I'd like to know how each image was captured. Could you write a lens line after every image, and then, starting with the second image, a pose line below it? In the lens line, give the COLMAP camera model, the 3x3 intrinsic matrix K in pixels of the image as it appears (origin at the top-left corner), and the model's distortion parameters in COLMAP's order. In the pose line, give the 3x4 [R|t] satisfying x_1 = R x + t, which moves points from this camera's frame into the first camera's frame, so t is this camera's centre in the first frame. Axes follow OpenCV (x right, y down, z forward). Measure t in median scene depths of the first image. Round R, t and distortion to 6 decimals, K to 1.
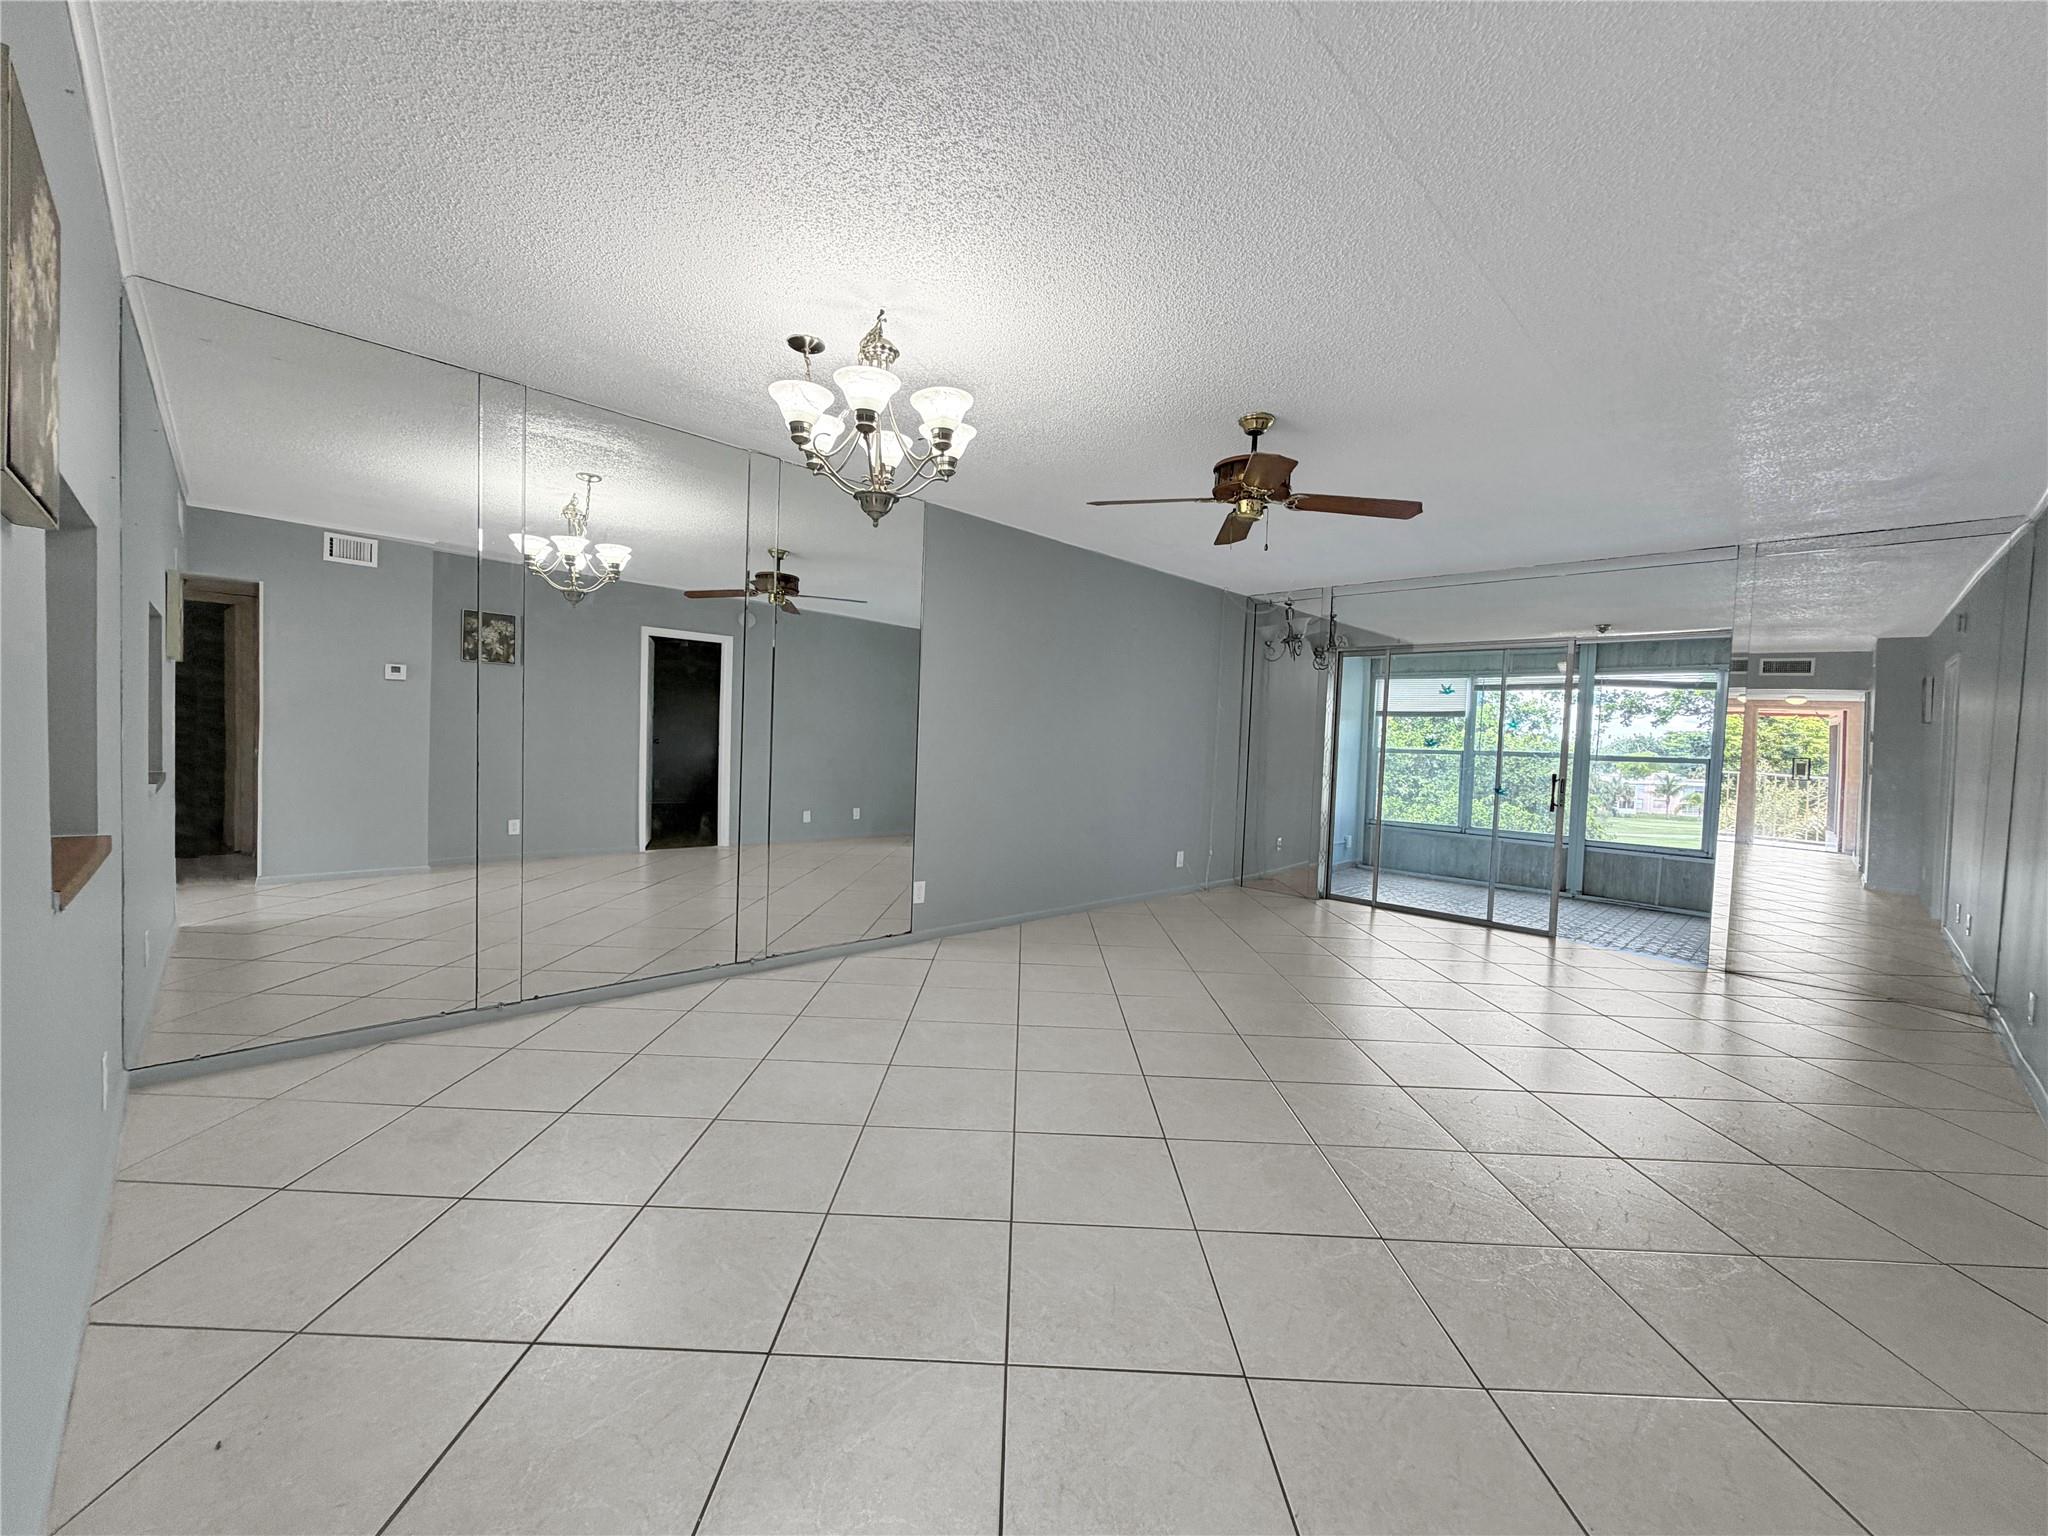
lens RADIAL K [[811.1, 0, 1016.1], [0, 811.1, 770.4], [0, 0, 1]] dist [-0.001902, -0.000061]
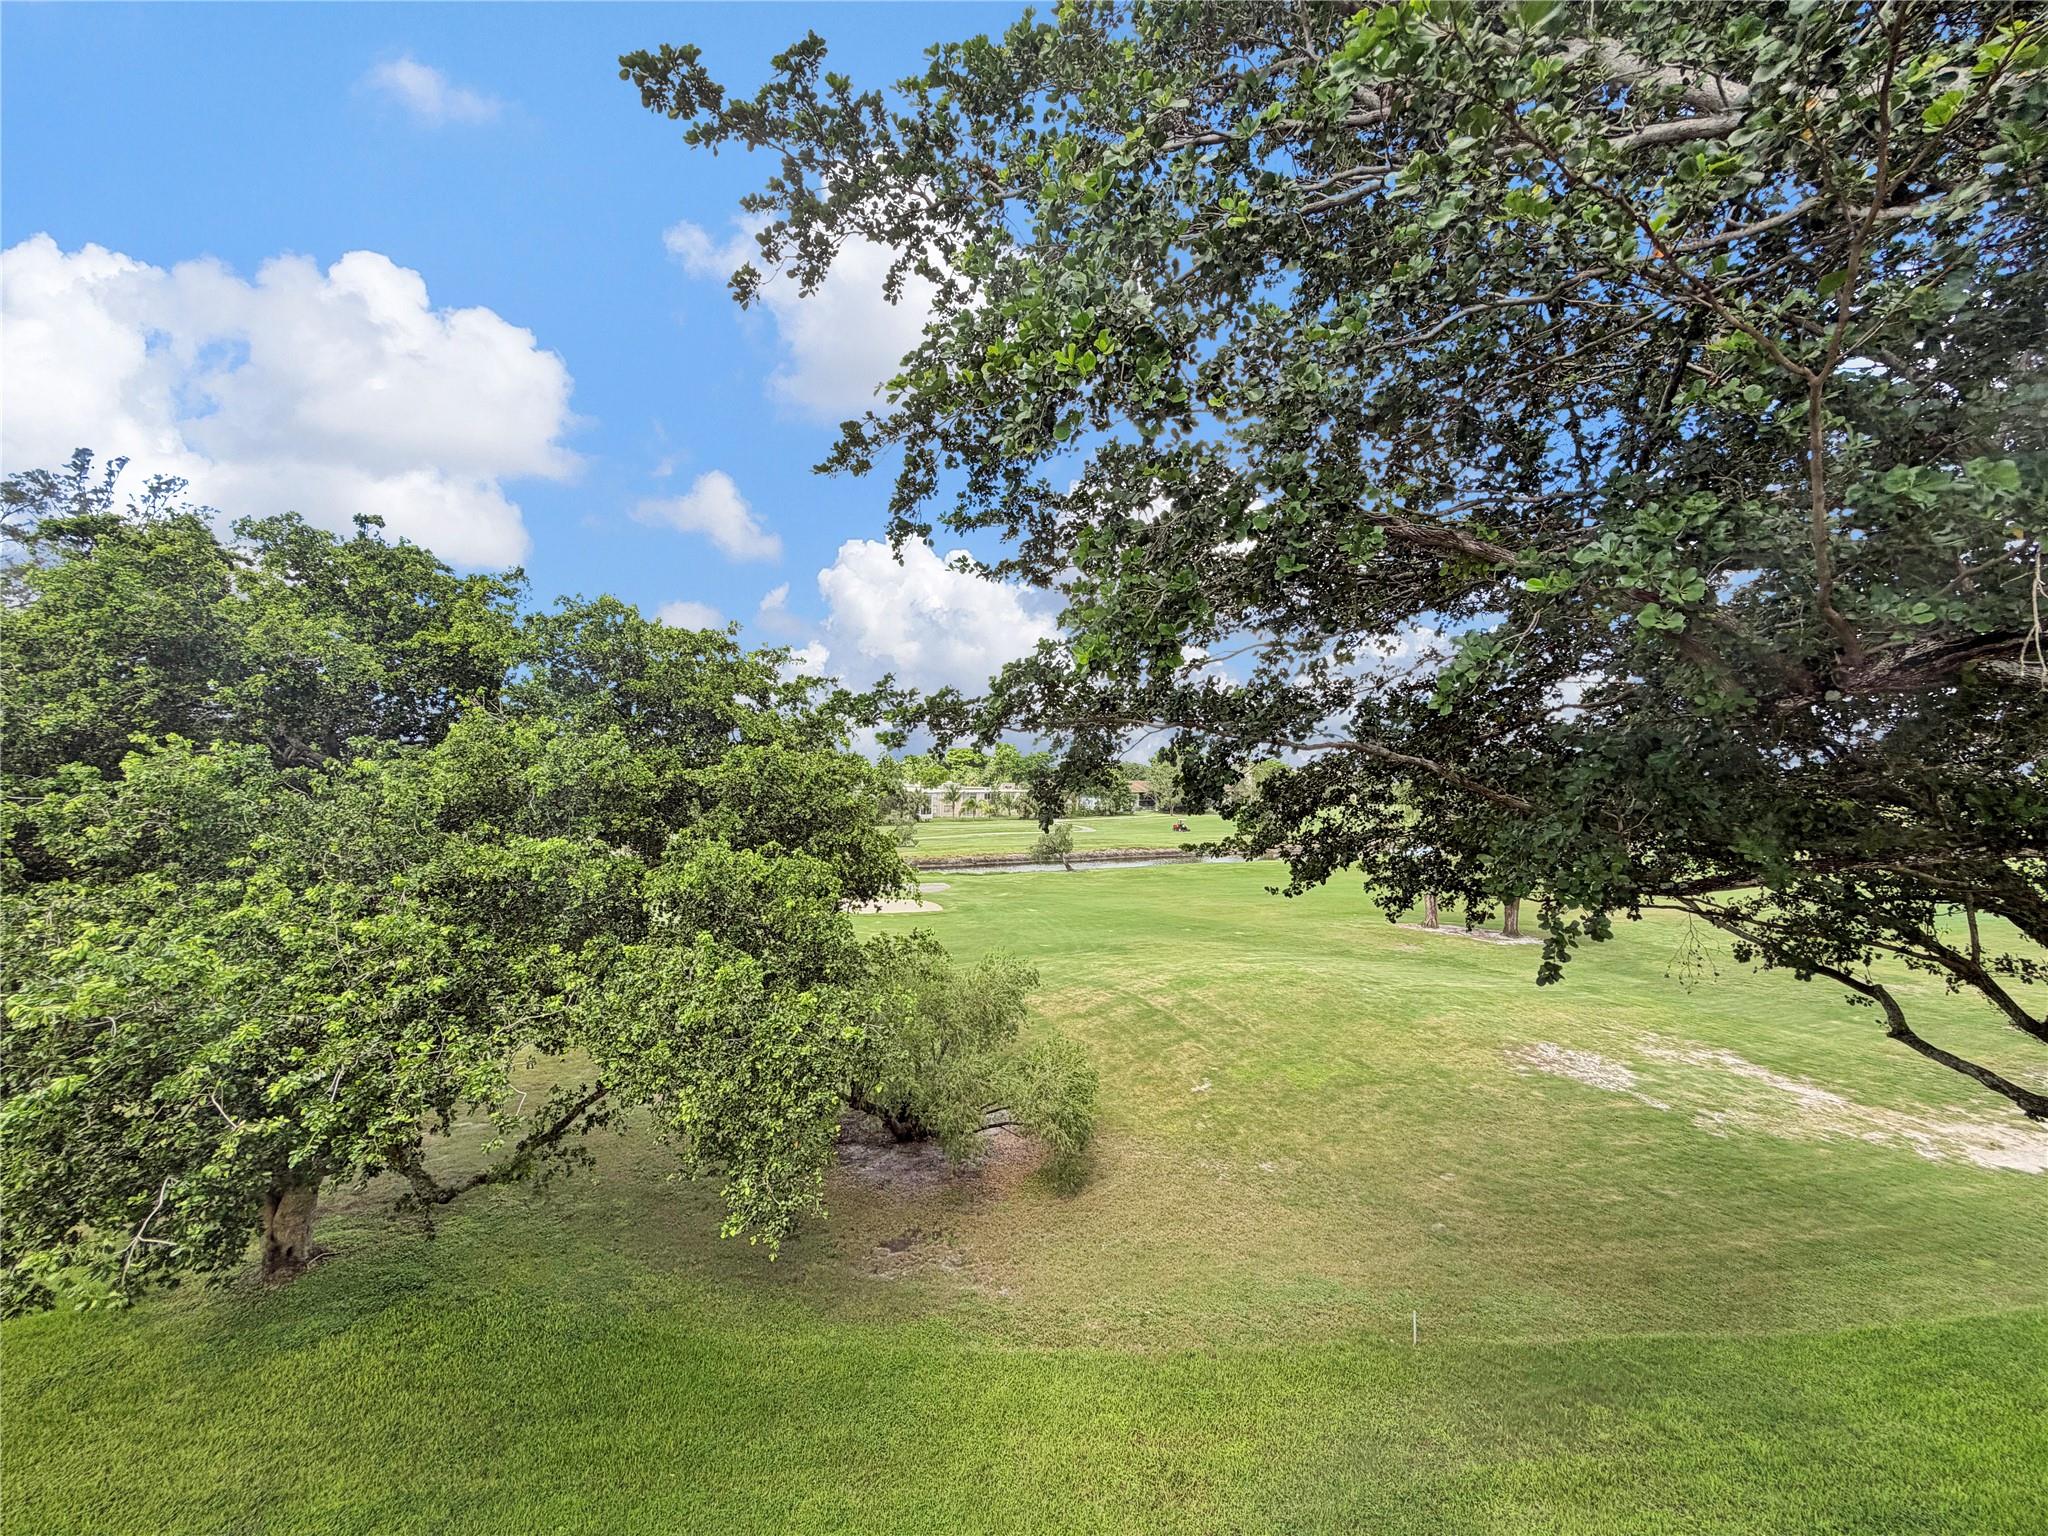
lens RADIAL K [[811.1, 0, 1016.4], [0, 811.1, 771.5], [0, 0, 1]] dist [-0.001902, -0.000061]
pose [[0.725201, -0.023581, 0.688133, 0.658292], [0.038669, 0.999231, -0.006510, -0.041779], [-0.687450, 0.031330, 0.725555, 0.886931]]
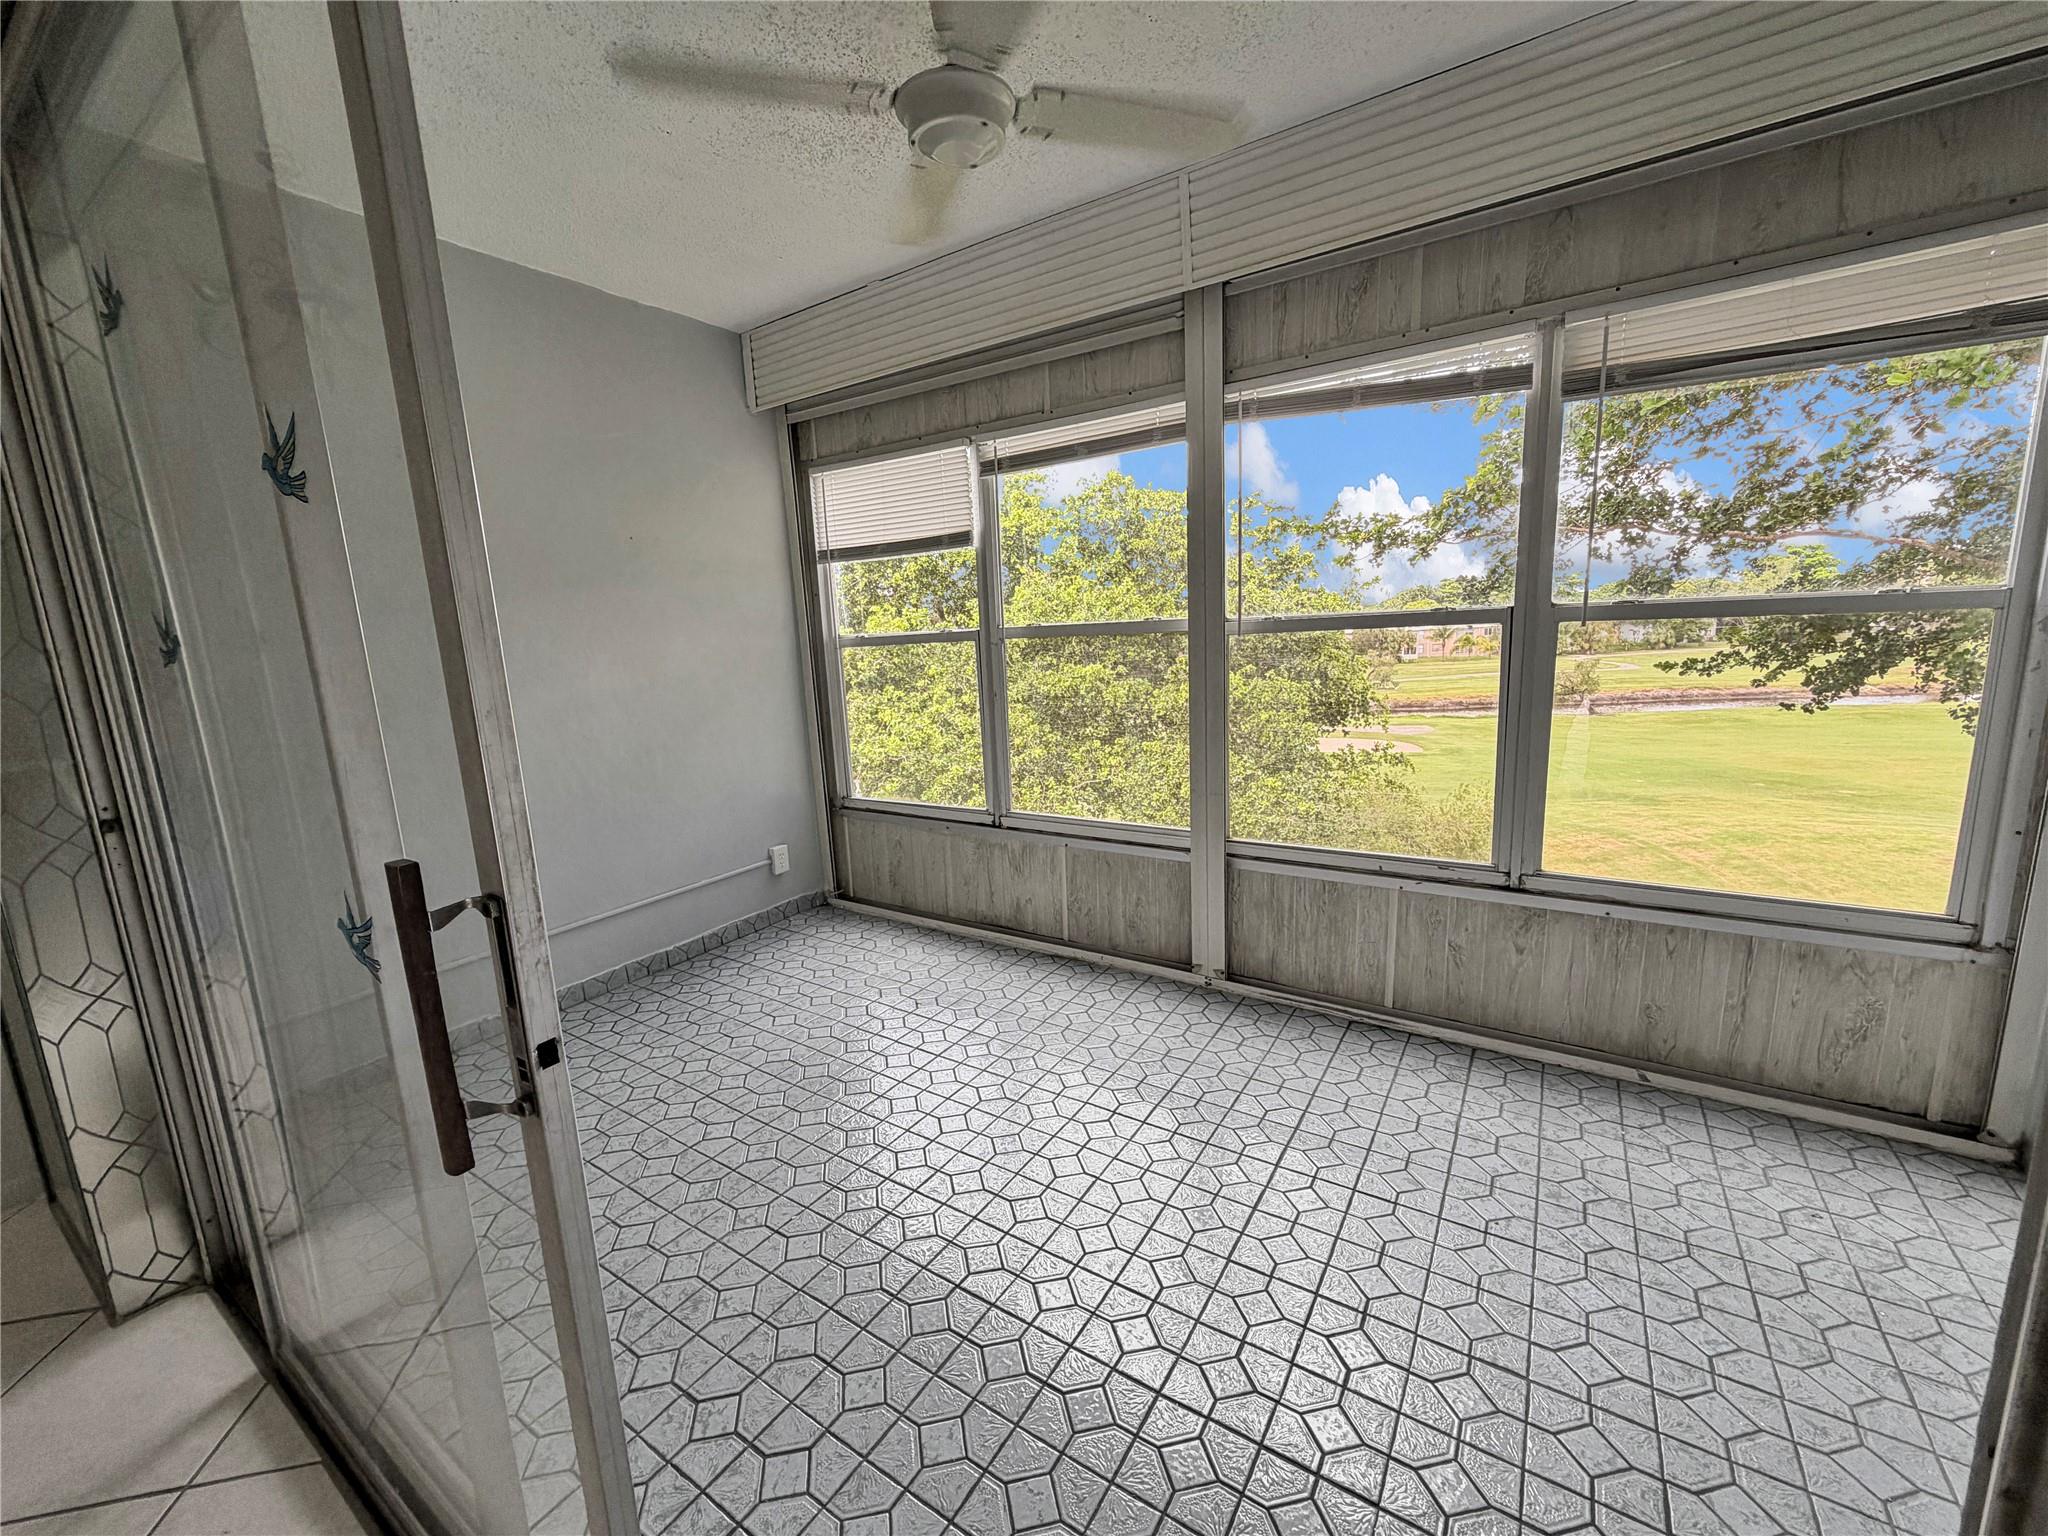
lens RADIAL K [[811.1, 0, 1021.7], [0, 811.1, 763.5], [0, 0, 1]] dist [-0.001902, -0.000061]
pose [[0.975872, -0.111247, 0.187879, 0.490046], [0.086410, 0.986990, 0.135587, -0.011397], [-0.200518, -0.116081, 0.972789, 0.589363]]
